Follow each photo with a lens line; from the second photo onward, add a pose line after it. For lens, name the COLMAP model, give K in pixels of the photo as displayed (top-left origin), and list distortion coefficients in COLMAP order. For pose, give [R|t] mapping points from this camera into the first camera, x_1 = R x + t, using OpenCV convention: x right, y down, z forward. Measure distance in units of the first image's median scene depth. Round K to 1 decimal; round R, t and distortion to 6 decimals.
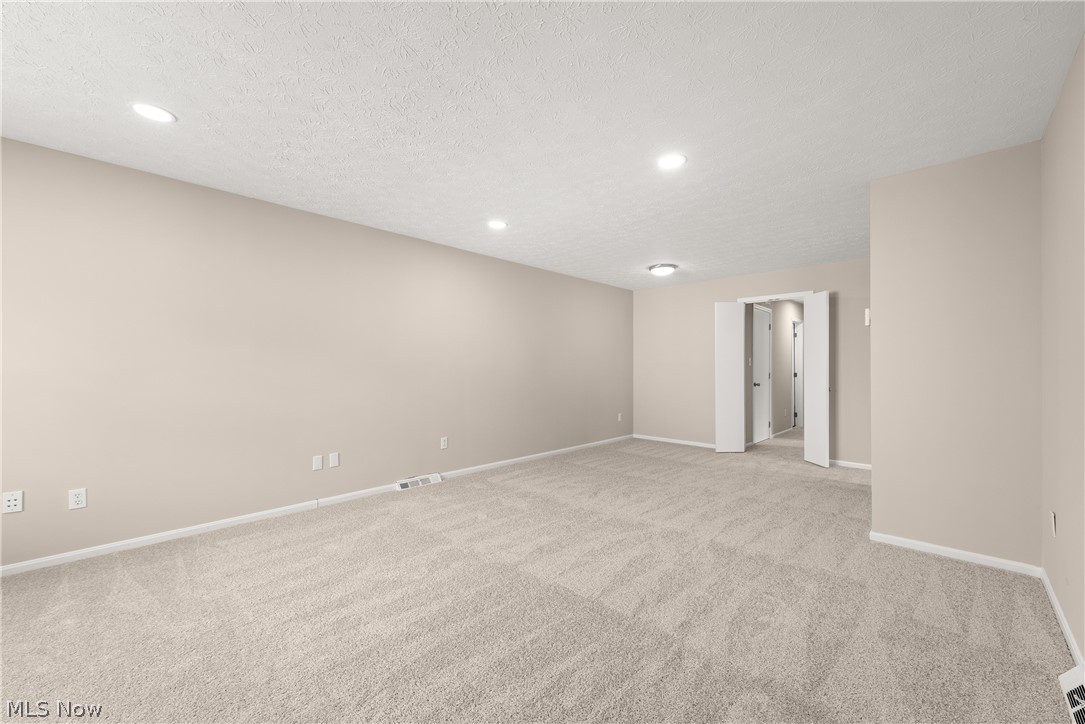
lens RADIAL K [[432.0, 0, 546.6], [0, 432.0, 360.7], [0, 0, 1]] dist [0.004293, 0.000869]
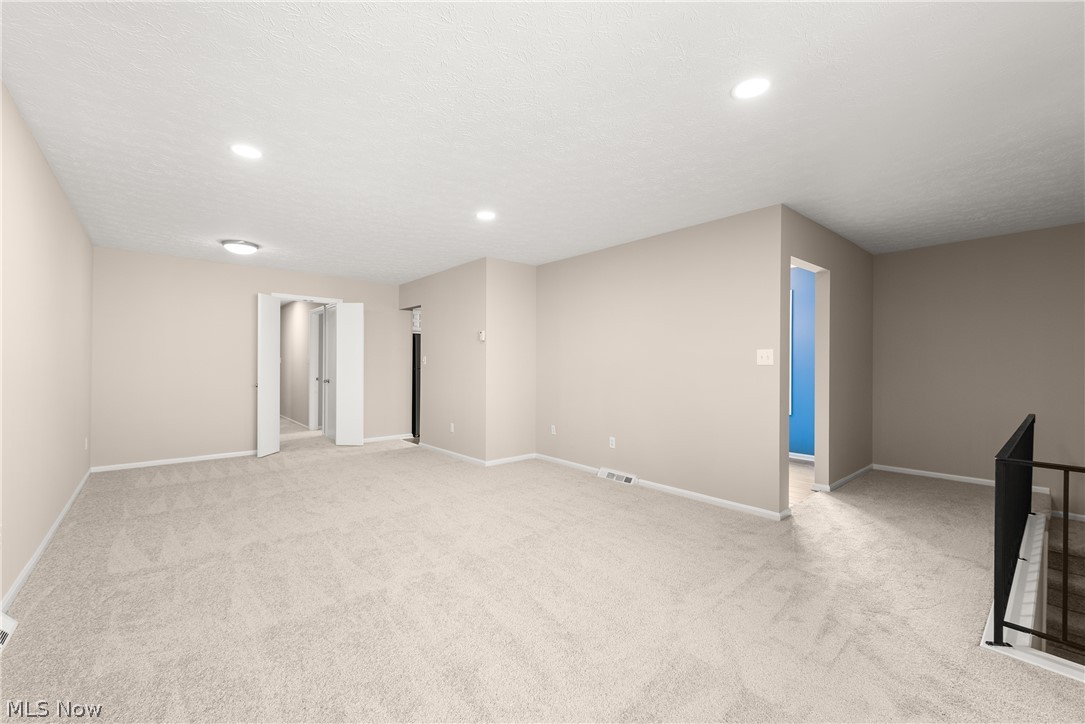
lens RADIAL K [[437.2, 0, 546.8], [0, 437.2, 363.3], [0, 0, 1]] dist [0.000447, -0.000690]
pose [[0.120985, -0.007681, 0.992625, -0.623871], [-0.007917, 0.999931, 0.008703, -0.002490], [-0.992623, -0.008912, 0.120916, 0.390928]]
